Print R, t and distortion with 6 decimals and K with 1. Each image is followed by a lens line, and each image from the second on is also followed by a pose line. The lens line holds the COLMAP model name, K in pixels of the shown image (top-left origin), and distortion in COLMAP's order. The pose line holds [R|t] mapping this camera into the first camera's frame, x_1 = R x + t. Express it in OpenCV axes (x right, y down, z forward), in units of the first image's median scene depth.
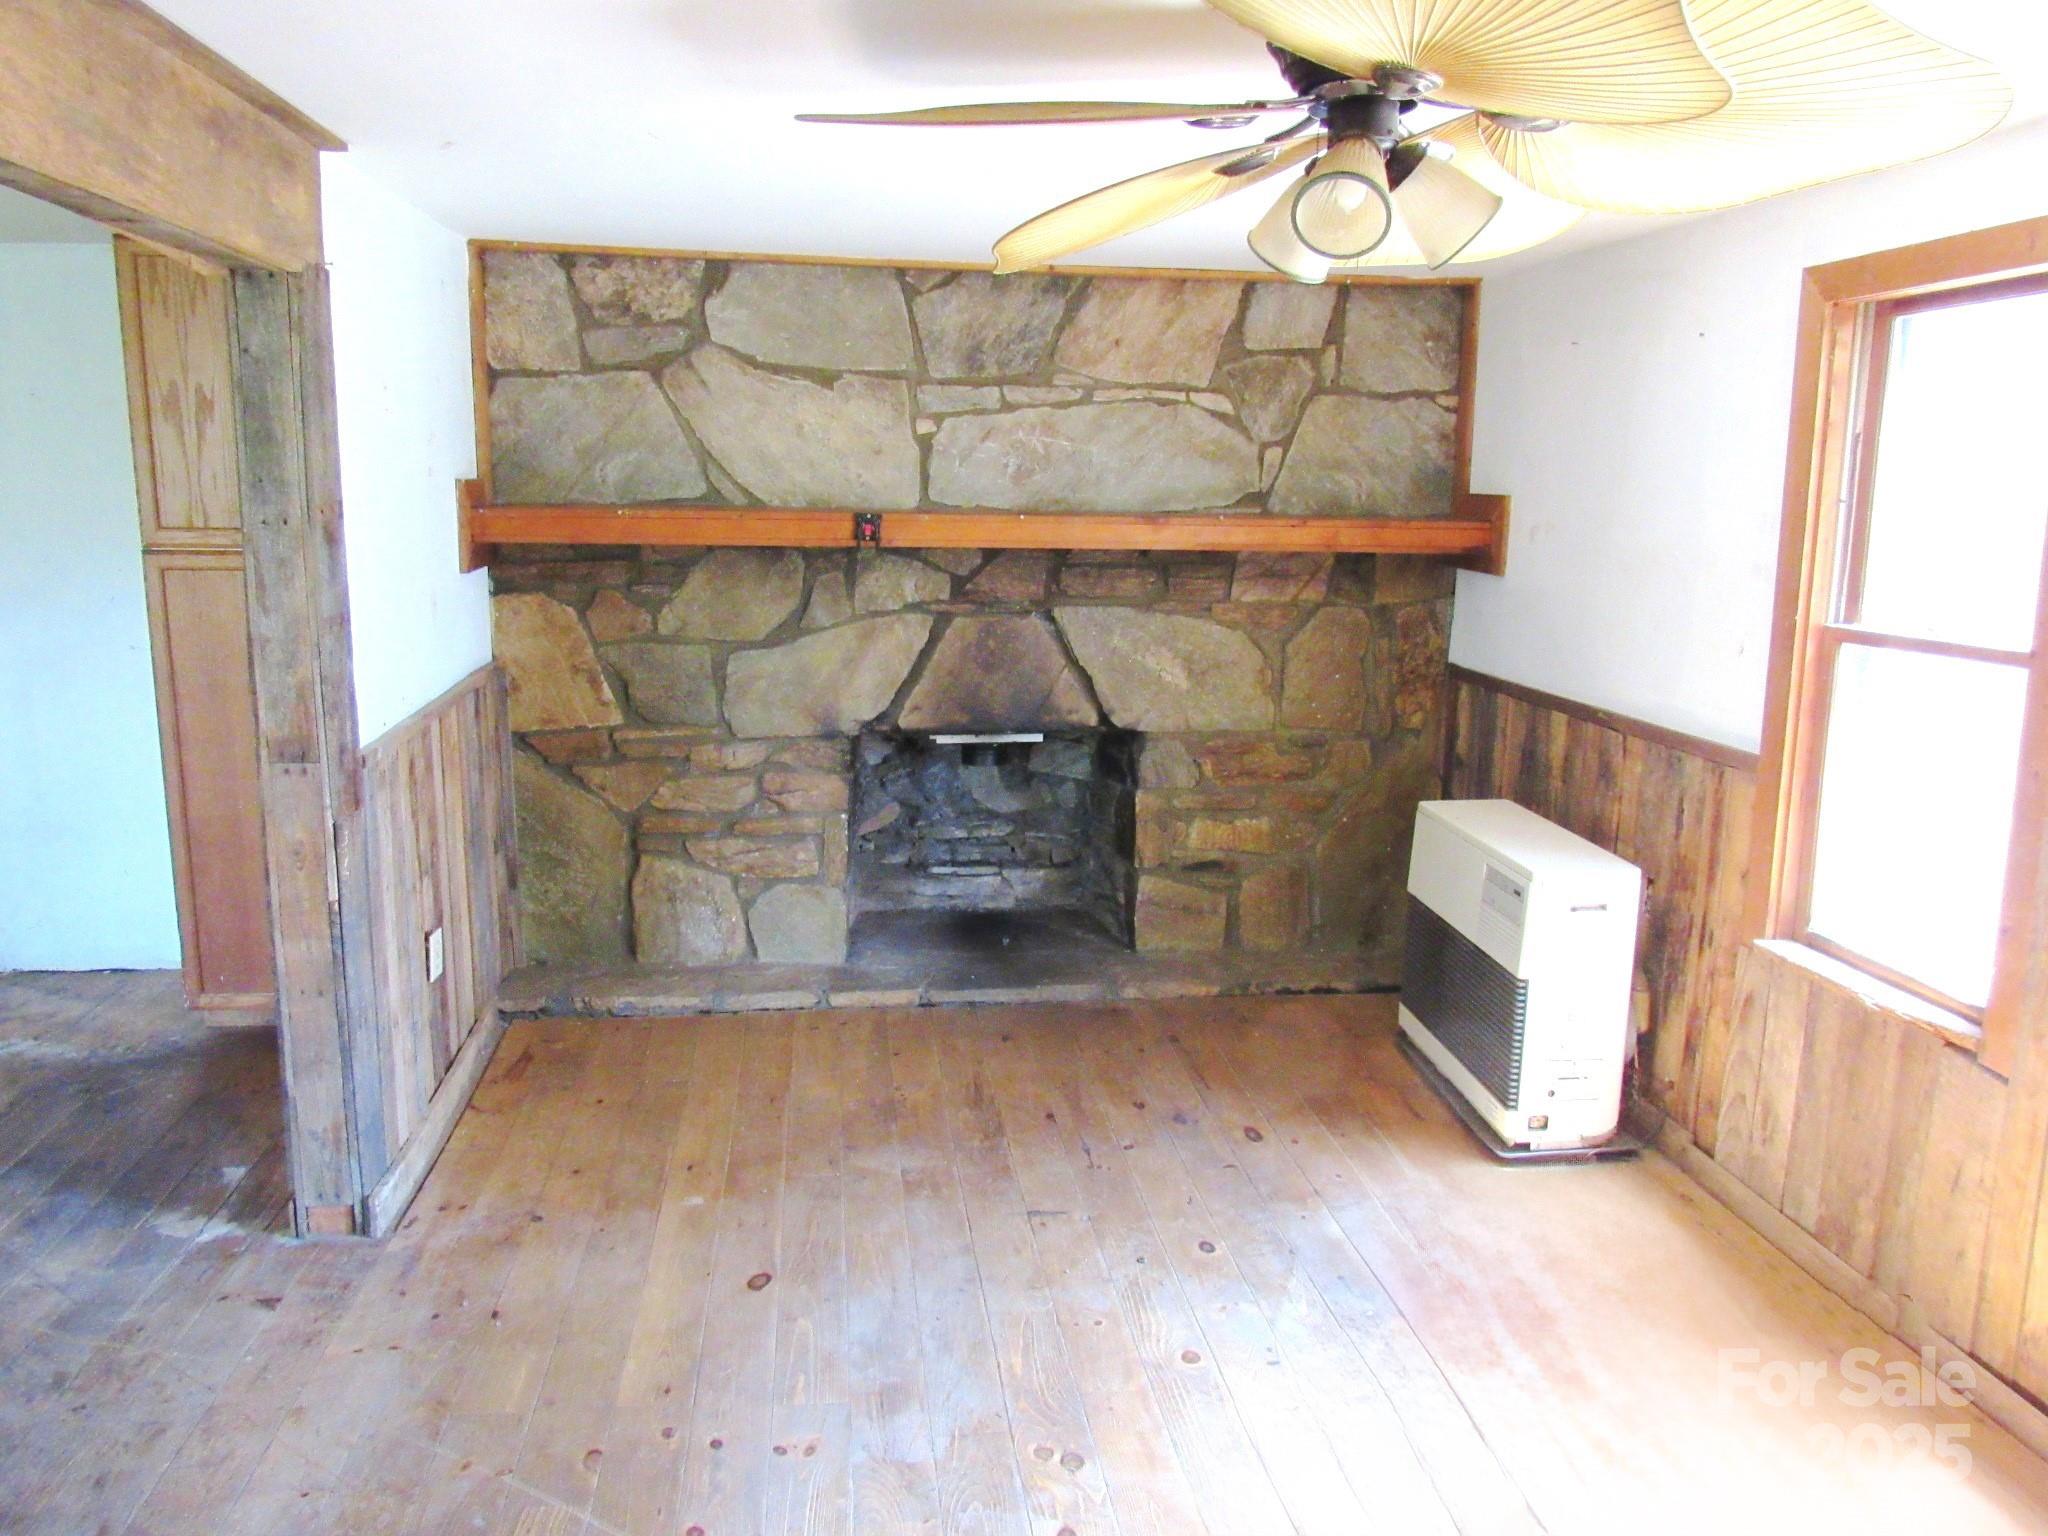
lens RADIAL K [[1531.8, 0, 1021.1], [0, 1531.8, 763.3], [0, 0, 1]] dist [-0.044915, 0.000591]
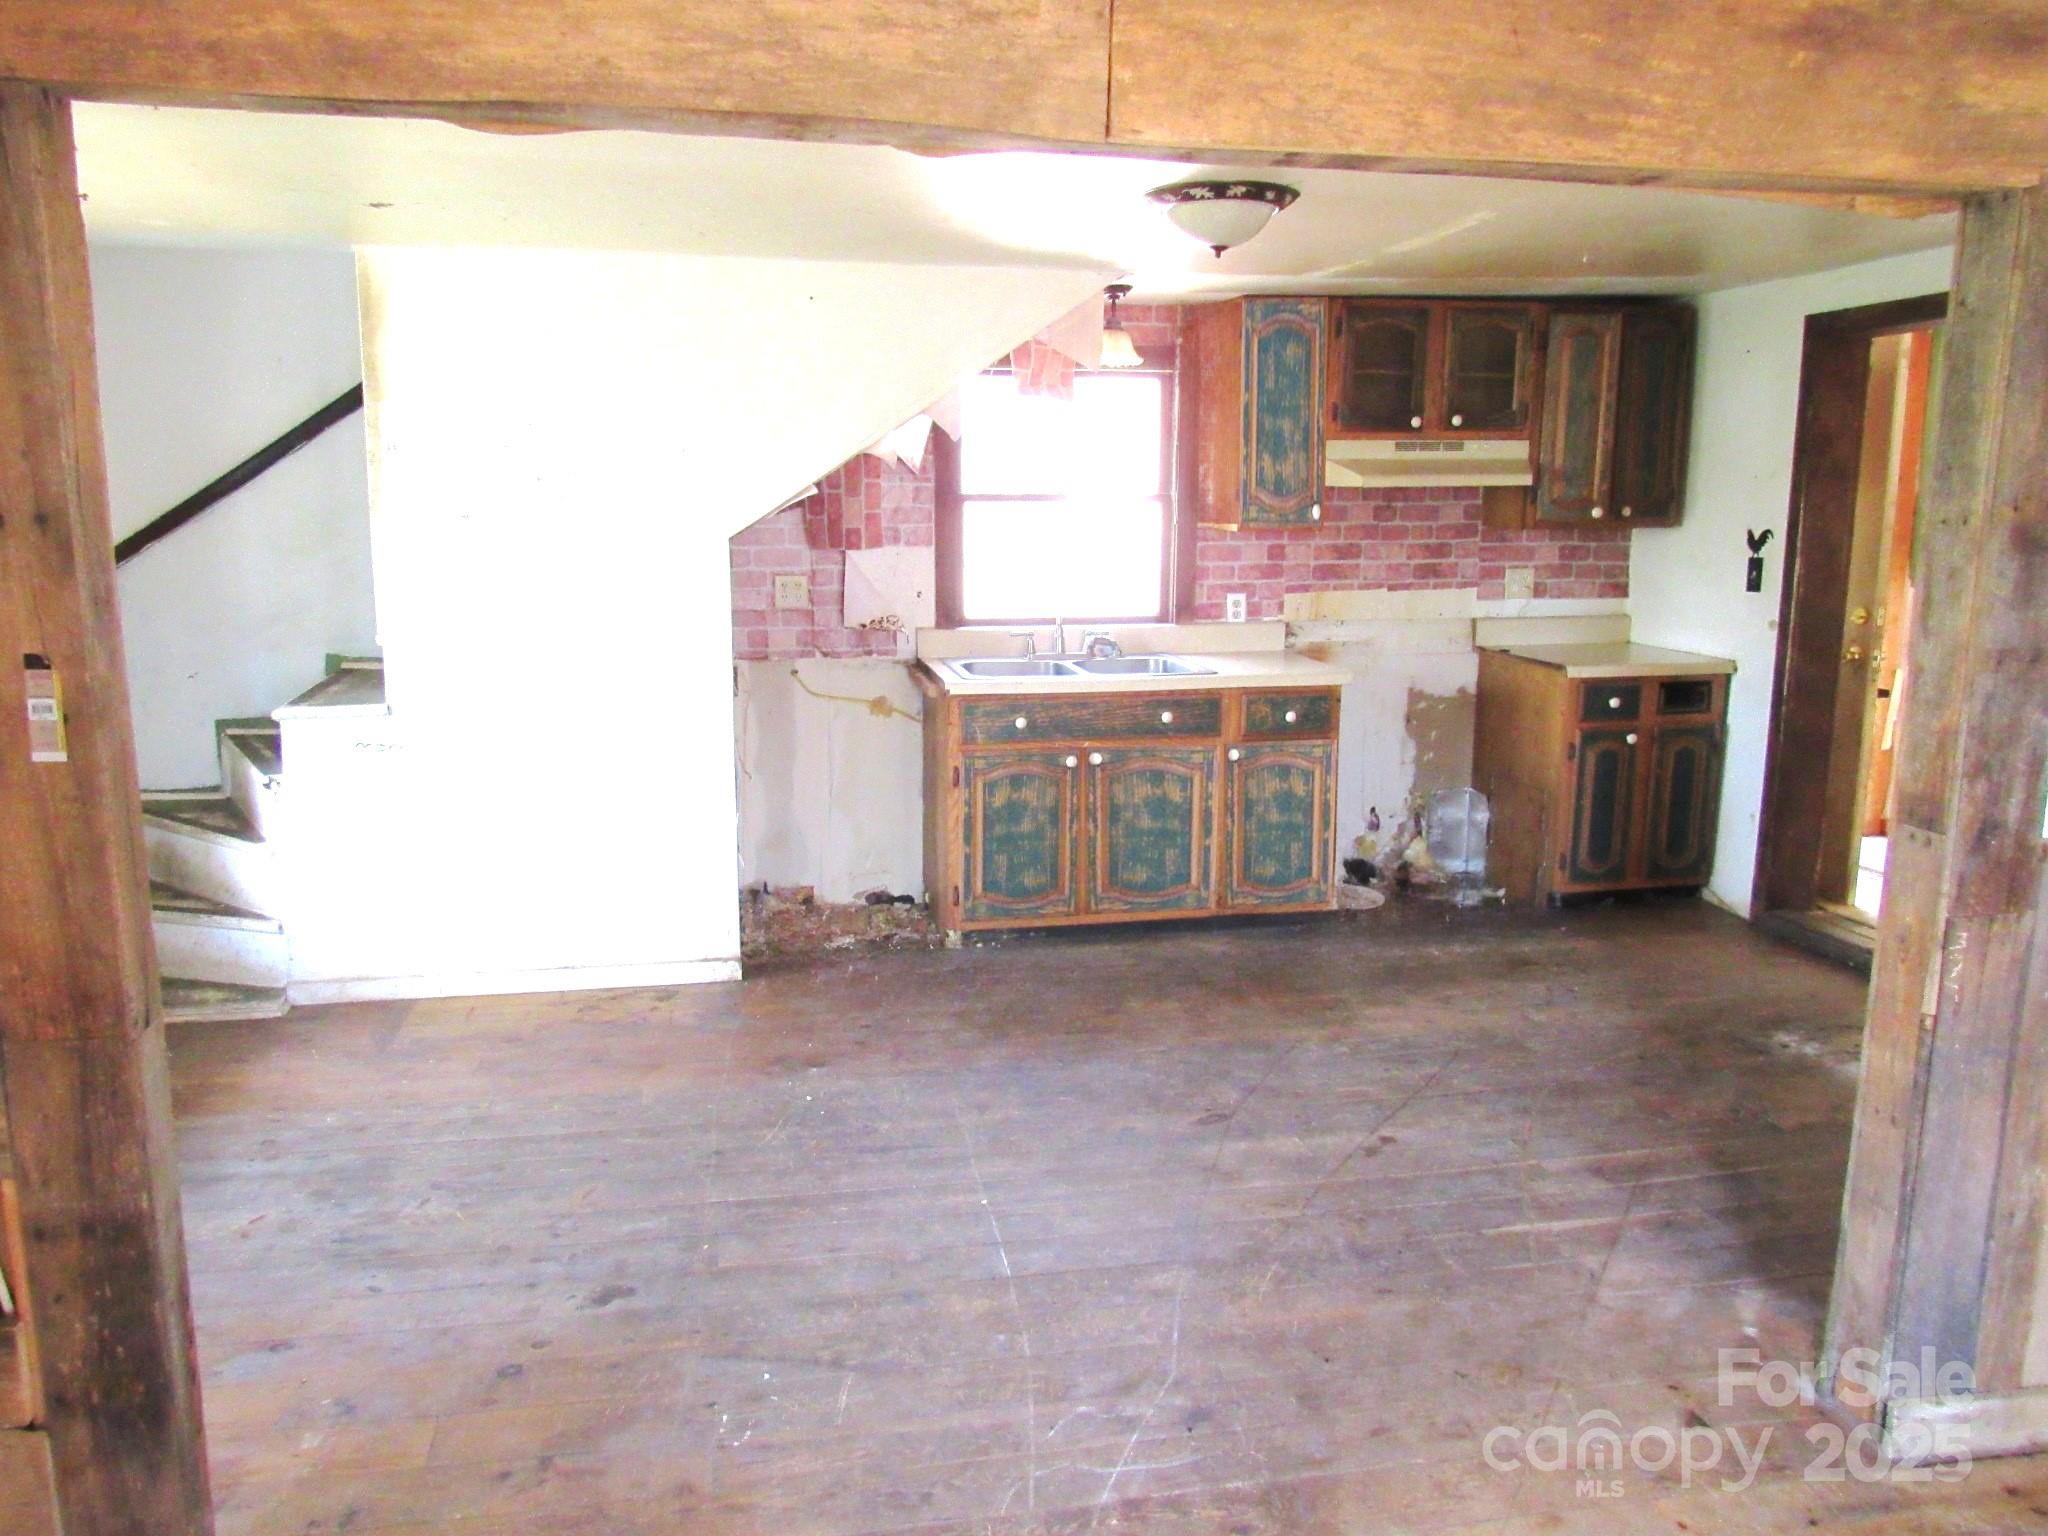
lens RADIAL K [[1531.8, 0, 1022.5], [0, 1531.8, 772.5], [0, 0, 1]] dist [-0.044915, 0.000591]
pose [[0.038082, 0.171086, -0.984520, 0.260358], [-0.181433, 0.970043, 0.161552, -0.068520], [0.982666, 0.172472, 0.067982, 0.475443]]
